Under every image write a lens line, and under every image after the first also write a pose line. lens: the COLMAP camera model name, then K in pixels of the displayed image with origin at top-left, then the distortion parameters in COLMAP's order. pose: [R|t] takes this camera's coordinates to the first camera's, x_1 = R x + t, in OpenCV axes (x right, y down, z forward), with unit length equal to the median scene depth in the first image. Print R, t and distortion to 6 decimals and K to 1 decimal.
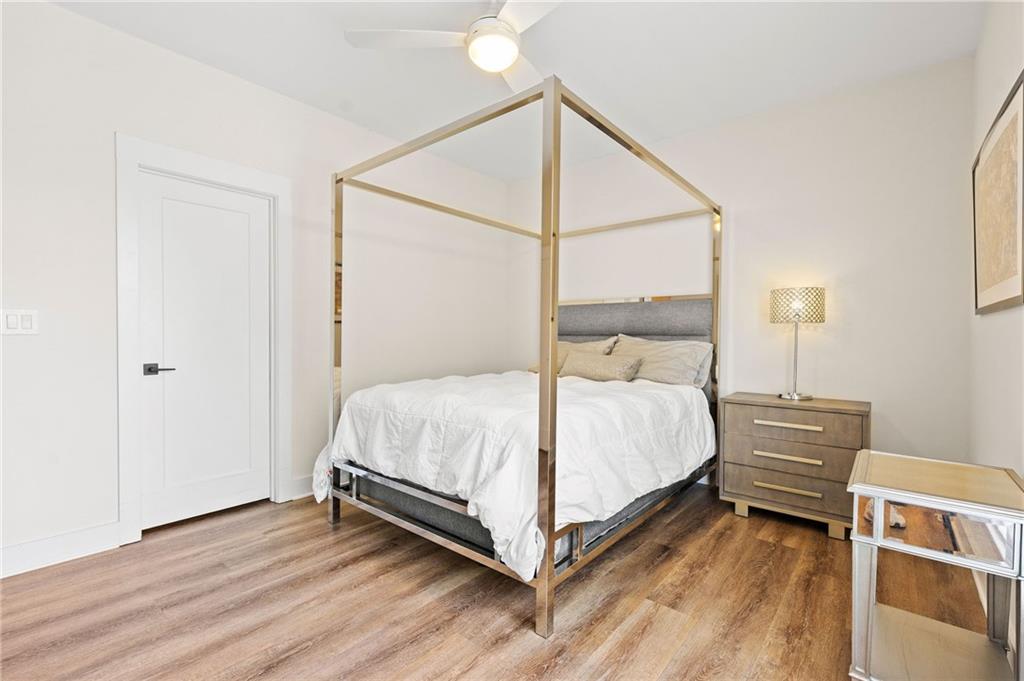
lens RADIAL K [[453.5, 0, 516.6], [0, 453.5, 343.3], [0, 0, 1]] dist [-0.001735, -0.000167]
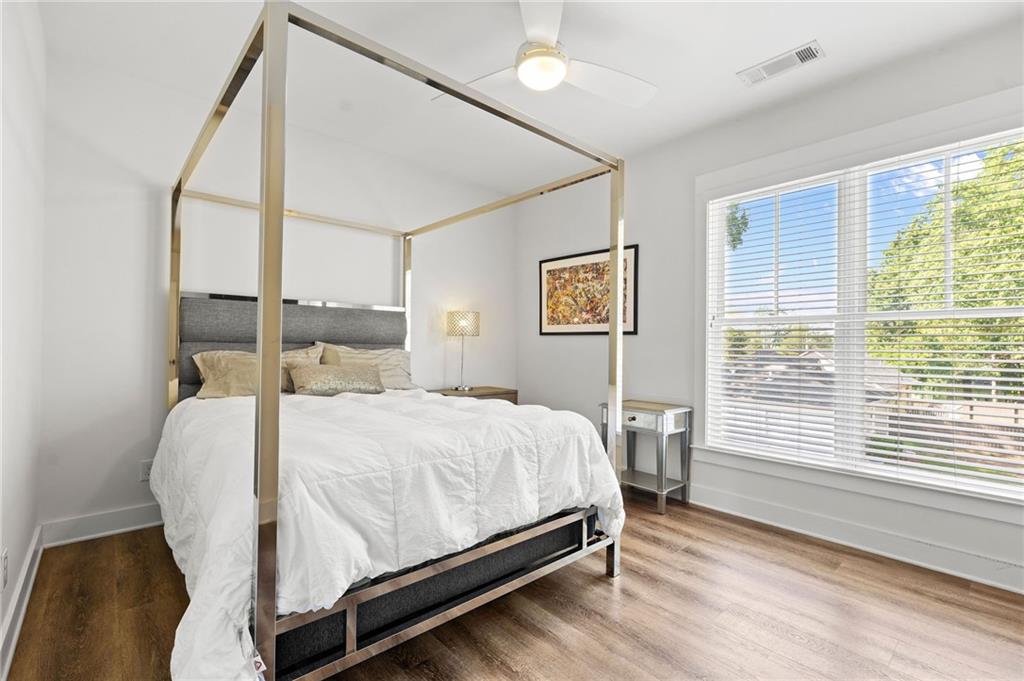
lens RADIAL K [[453.5, 0, 516.6], [0, 453.5, 343.3], [0, 0, 1]] dist [-0.001735, -0.000167]
pose [[0.134585, 0.003781, 0.990895, -0.961313], [0.002519, 0.999988, -0.004158, -0.020906], [-0.990899, 0.003056, 0.134573, 0.821341]]
